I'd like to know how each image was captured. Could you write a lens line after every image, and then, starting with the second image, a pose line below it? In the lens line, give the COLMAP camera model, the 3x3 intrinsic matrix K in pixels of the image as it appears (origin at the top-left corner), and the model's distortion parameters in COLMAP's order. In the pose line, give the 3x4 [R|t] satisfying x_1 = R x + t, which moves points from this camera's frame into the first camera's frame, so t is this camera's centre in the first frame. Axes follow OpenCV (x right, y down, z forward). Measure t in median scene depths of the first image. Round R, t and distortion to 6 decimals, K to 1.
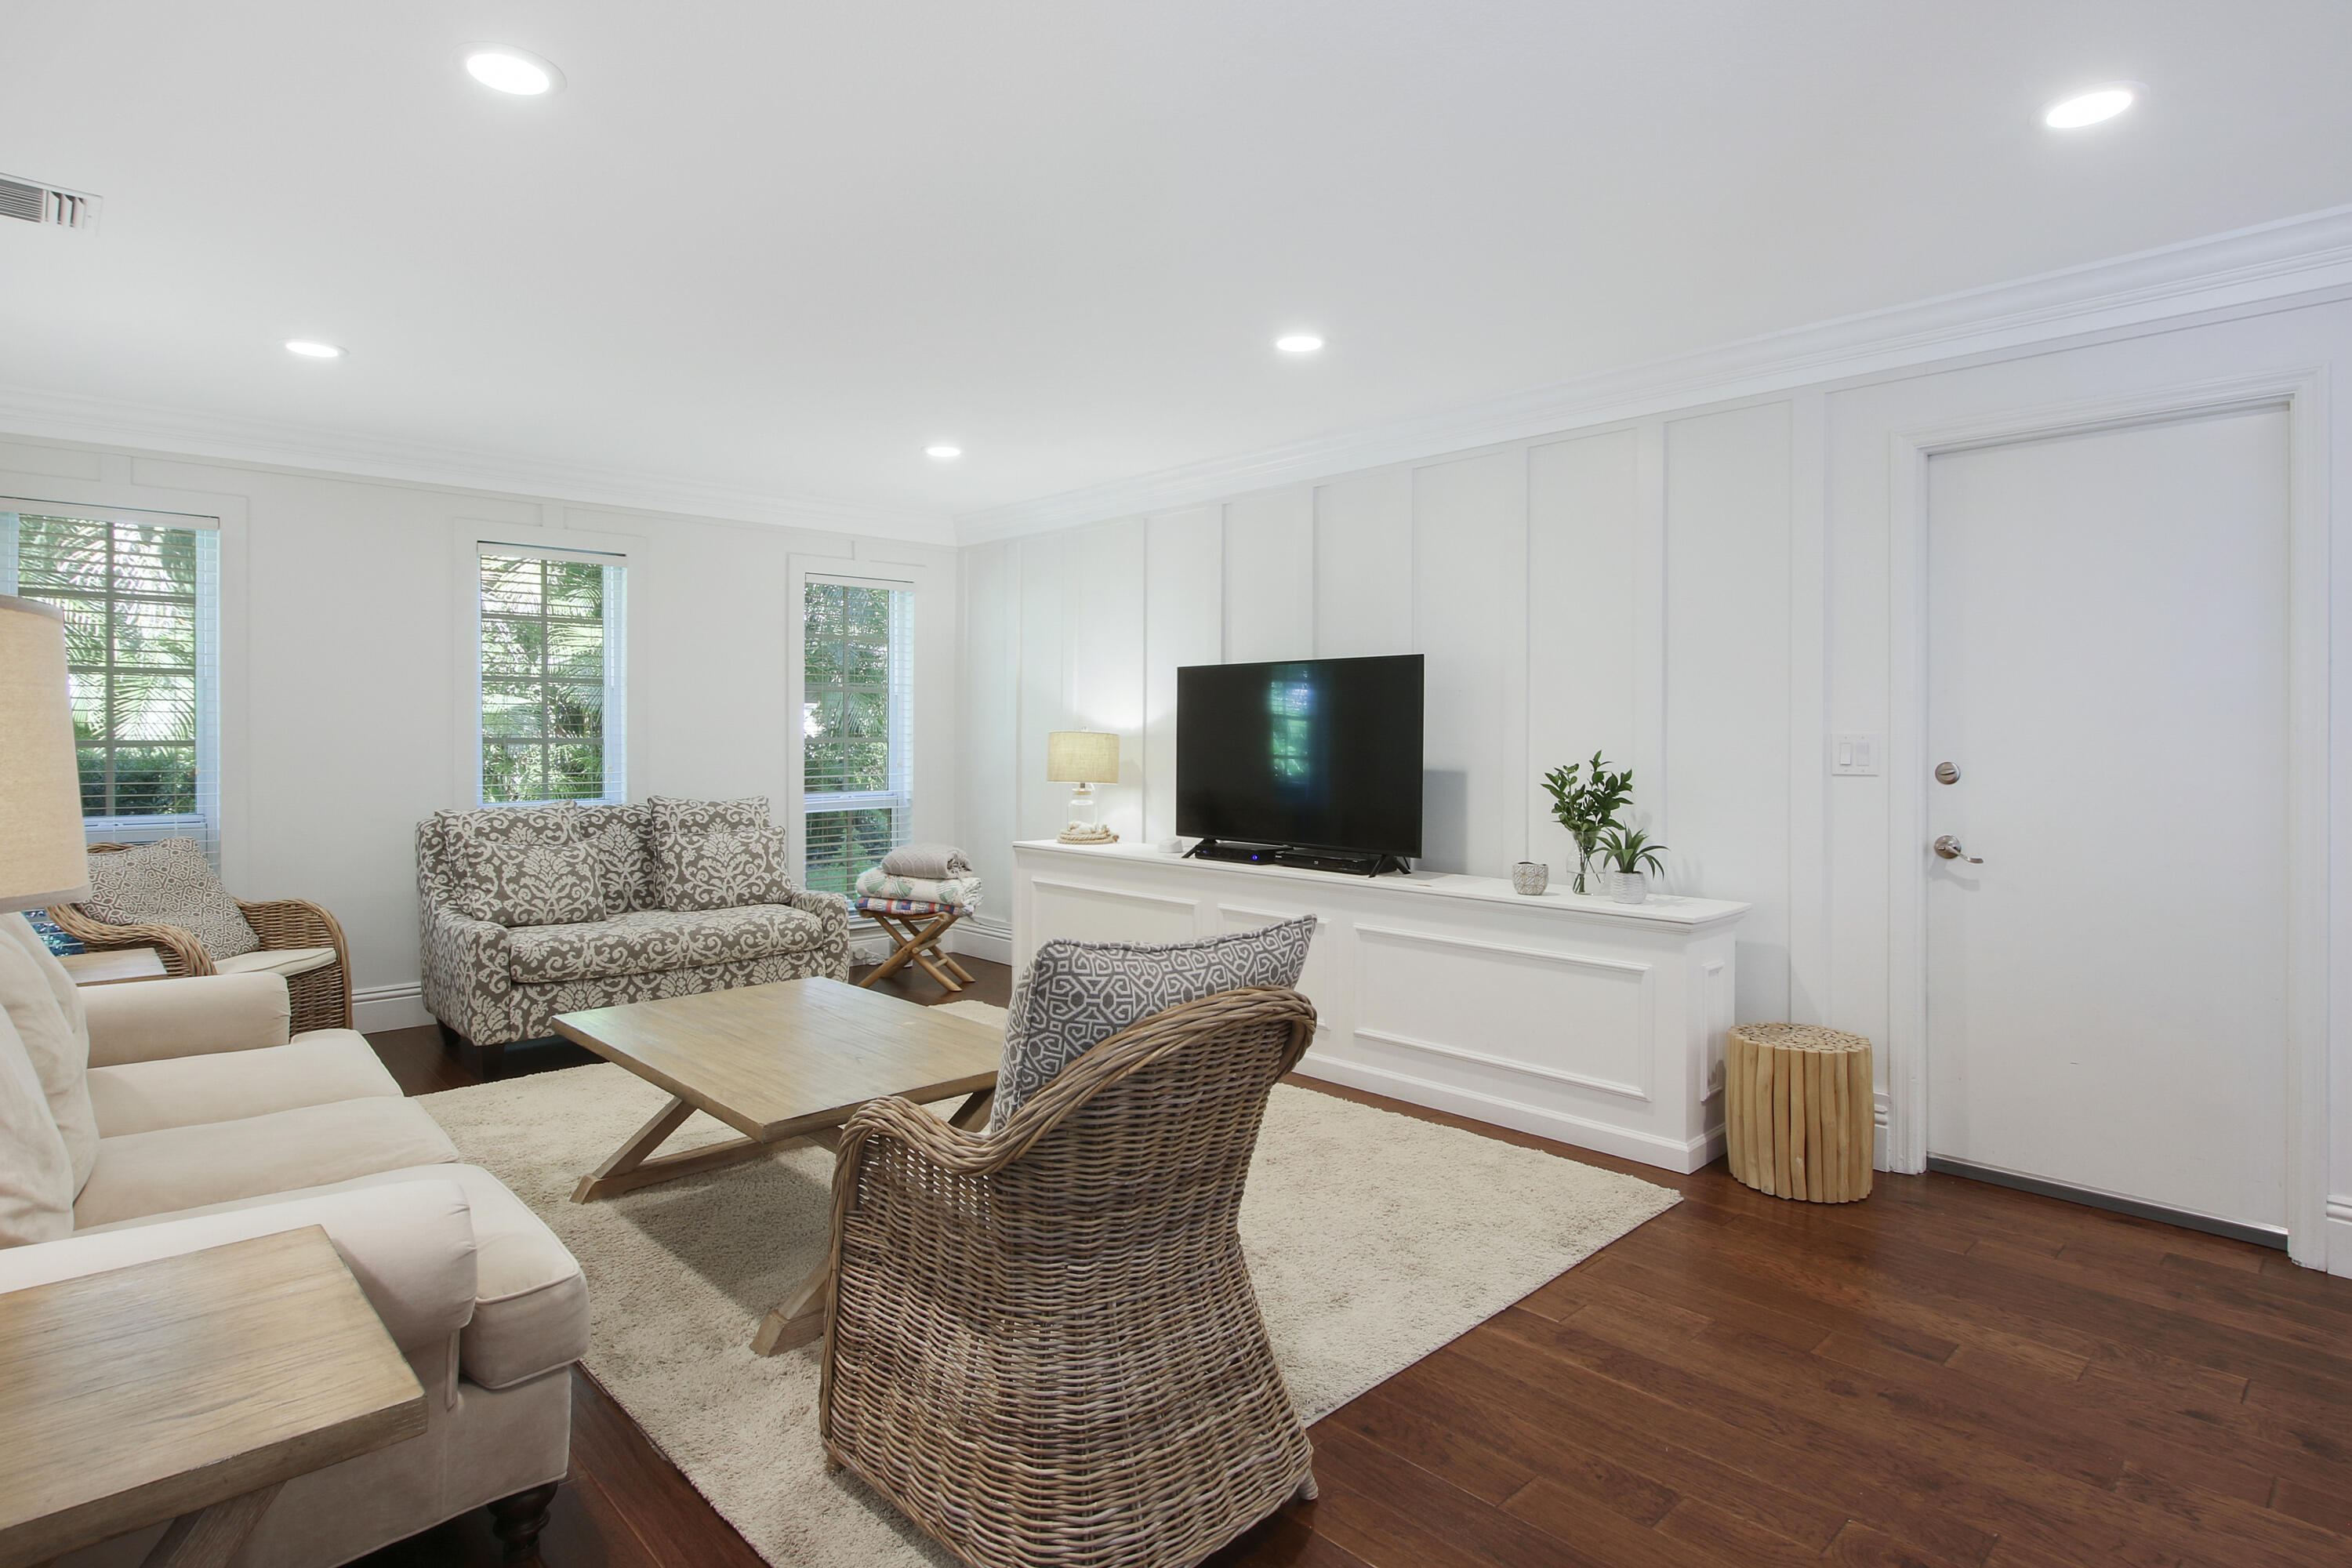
lens RADIAL K [[1189.0, 0, 1217.7], [0, 1189.0, 737.5], [0, 0, 1]] dist [-0.037365, 0.005566]
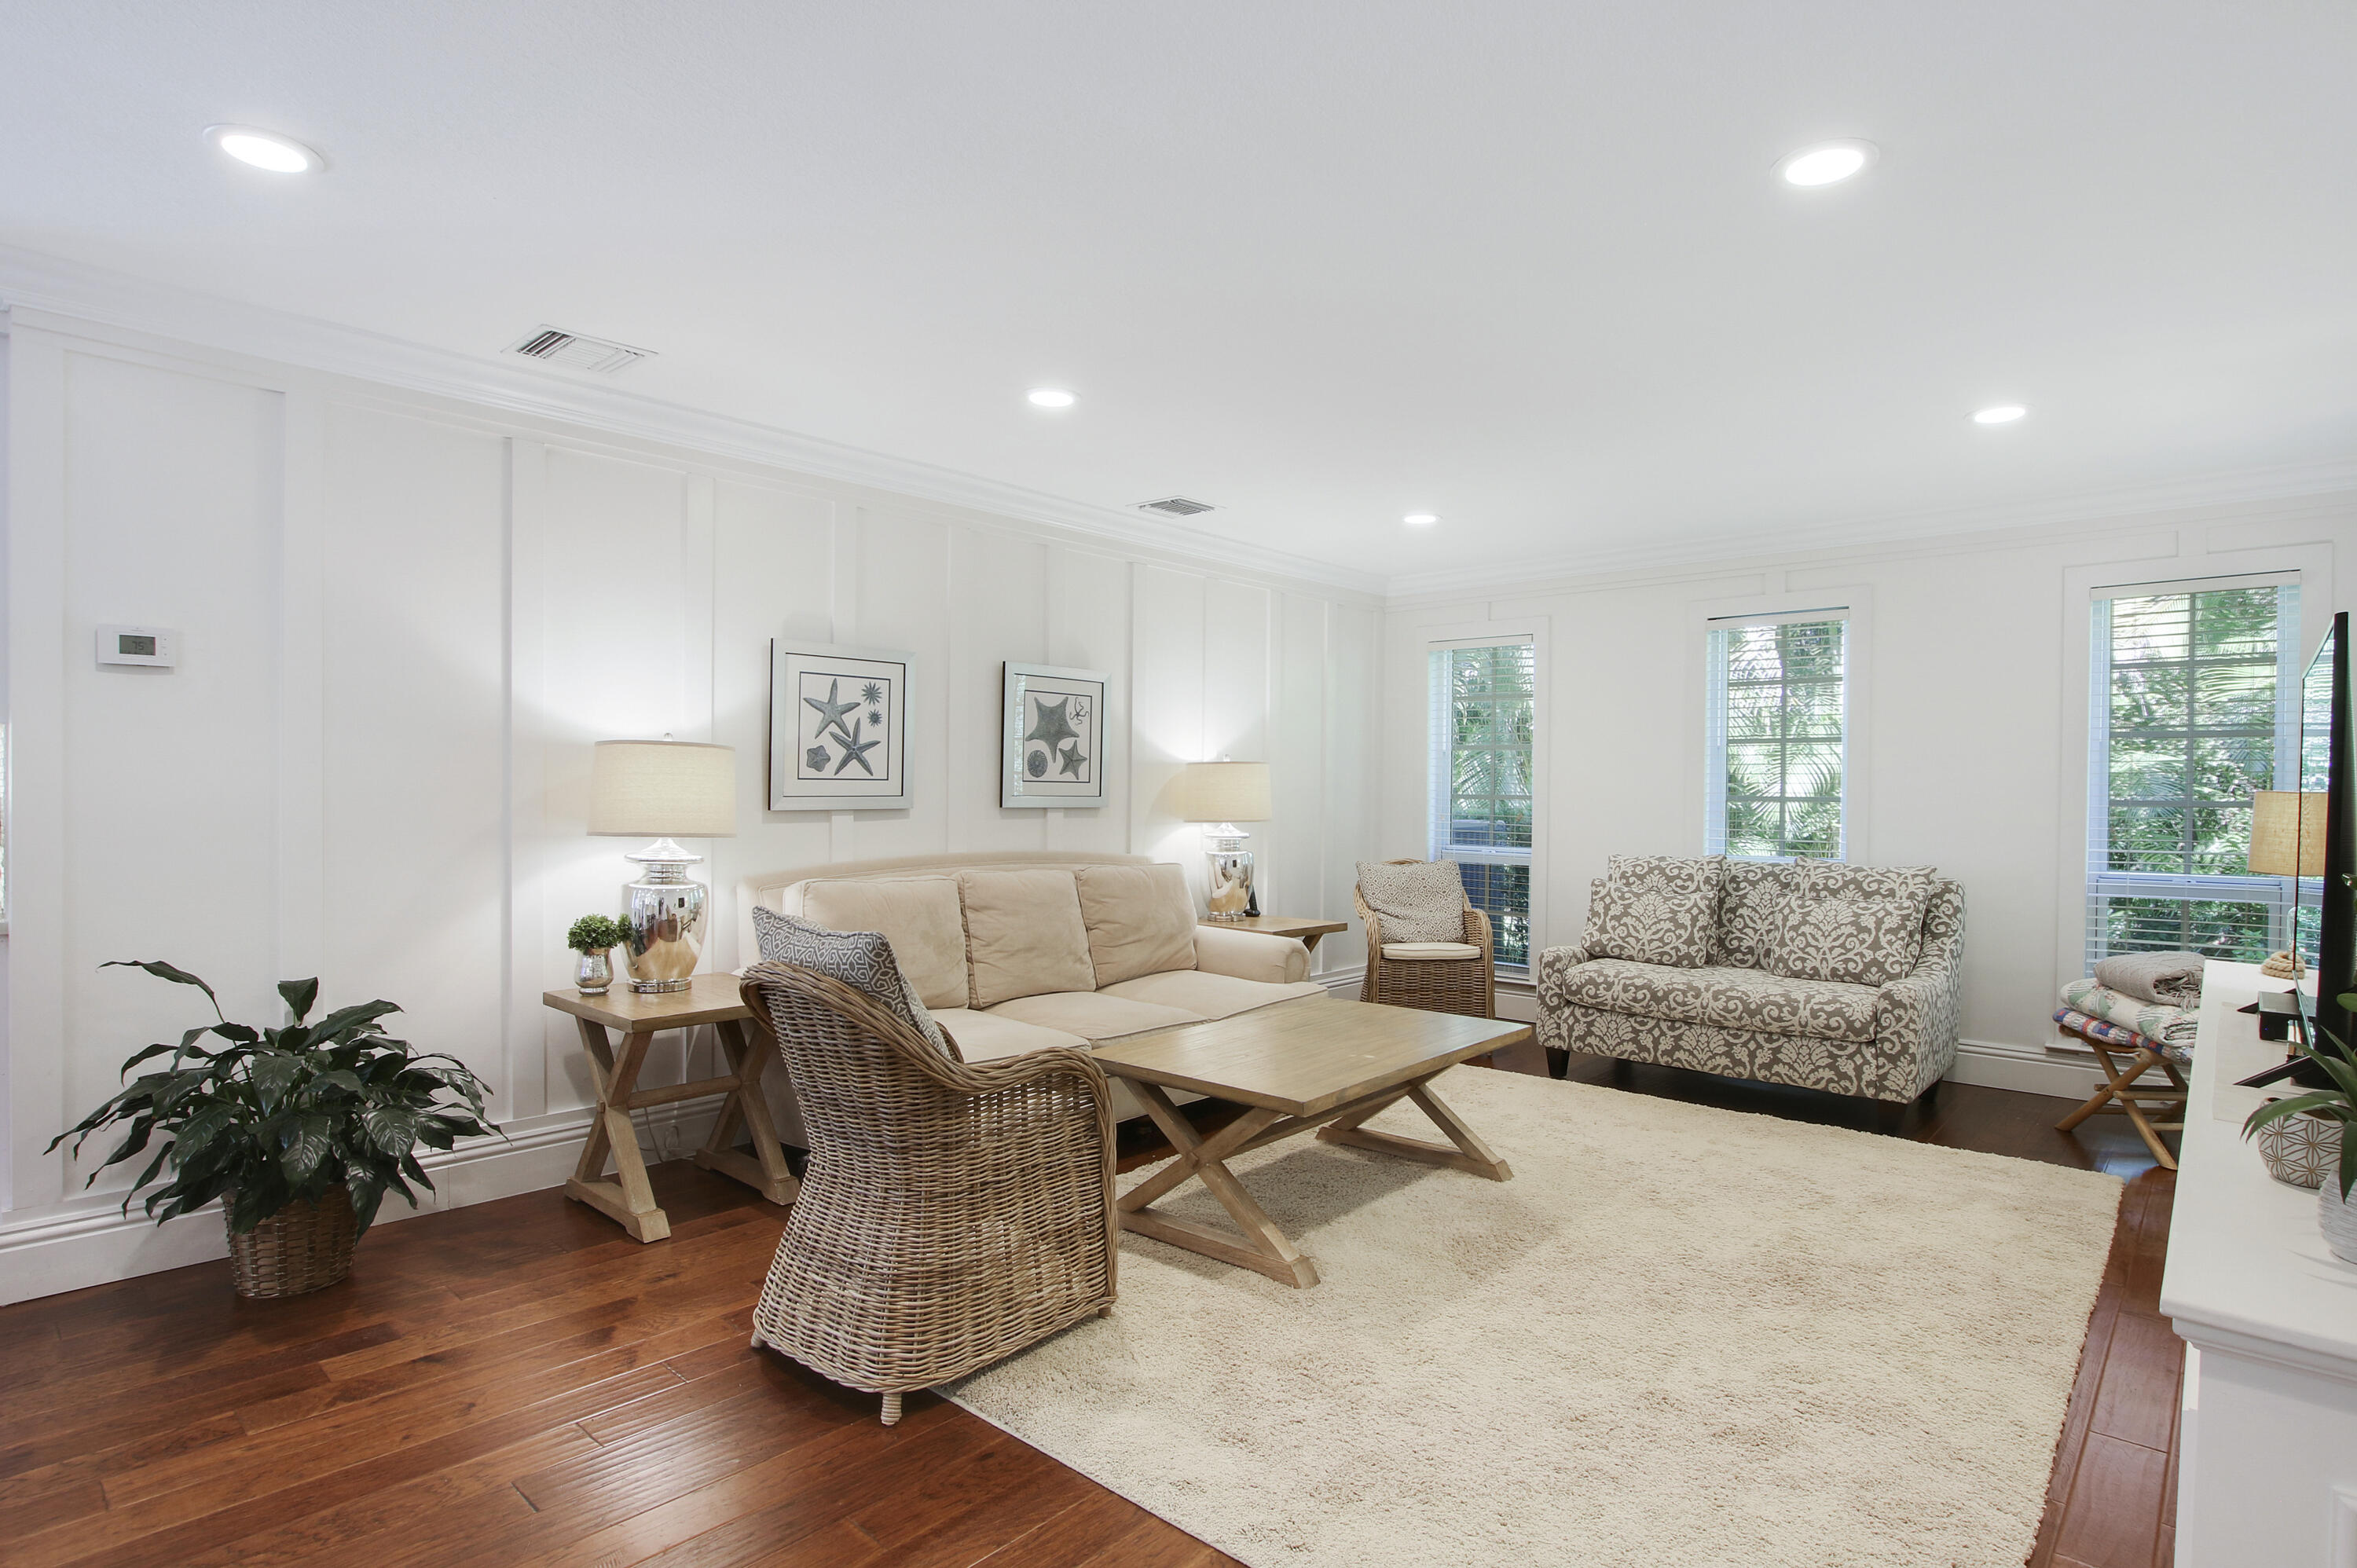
lens RADIAL K [[1191.5, 0, 1182.5], [0, 1191.5, 805.0], [0, 0, 1]] dist [-0.037365, 0.005566]
pose [[0.064197, 0.012327, -0.997861, 0.479809], [-0.009004, 0.999890, 0.011773, 0.000537], [0.997897, 0.008229, 0.064301, 0.449060]]
